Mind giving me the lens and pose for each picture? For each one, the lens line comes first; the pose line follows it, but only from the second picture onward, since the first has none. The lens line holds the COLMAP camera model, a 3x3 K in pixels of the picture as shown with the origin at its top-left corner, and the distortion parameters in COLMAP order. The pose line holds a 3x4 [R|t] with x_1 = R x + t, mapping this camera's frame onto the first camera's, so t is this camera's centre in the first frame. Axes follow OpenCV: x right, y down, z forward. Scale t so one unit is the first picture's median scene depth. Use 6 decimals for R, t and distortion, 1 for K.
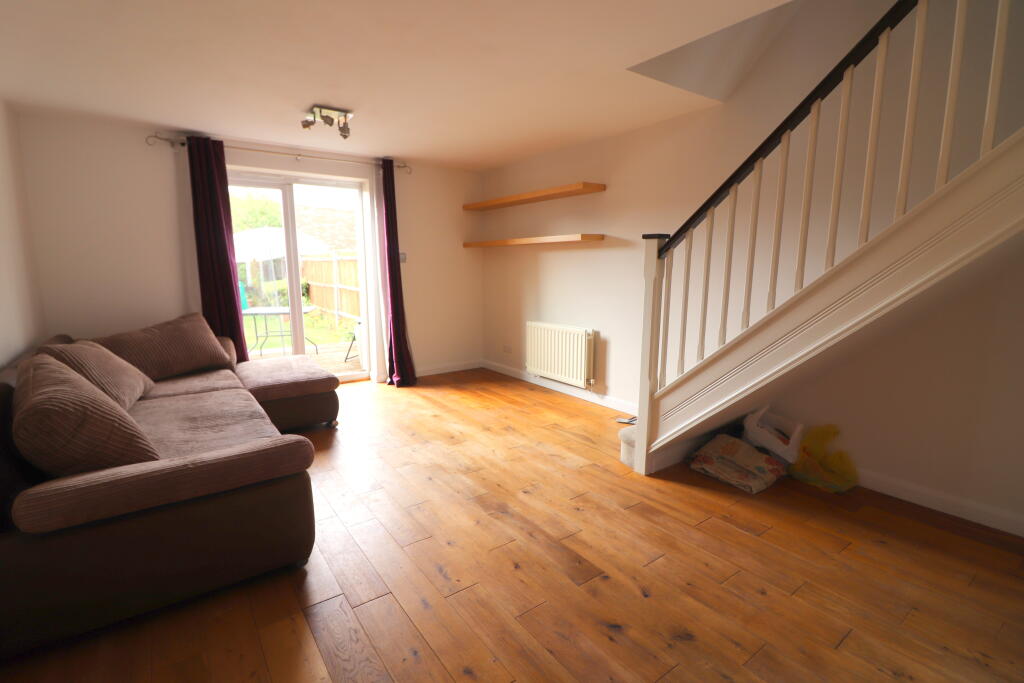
lens RADIAL K [[474.9, 0, 516.7], [0, 474.9, 349.8], [0, 0, 1]] dist [-0.008511, -0.004793]
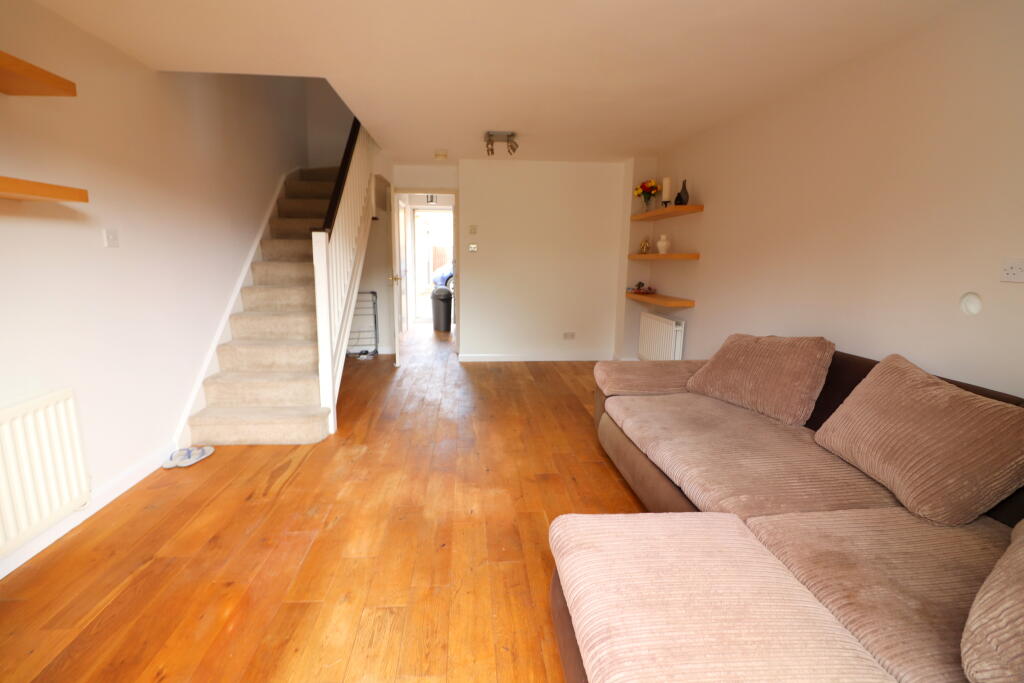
lens RADIAL K [[474.9, 0, 510.5], [0, 474.9, 341.1], [0, 0, 1]] dist [-0.008511, -0.004793]
pose [[-0.857545, -0.100282, 0.504539, -0.500684], [0.074718, 0.946130, 0.315047, -0.213655], [-0.508954, 0.307865, -0.803856, 1.201596]]
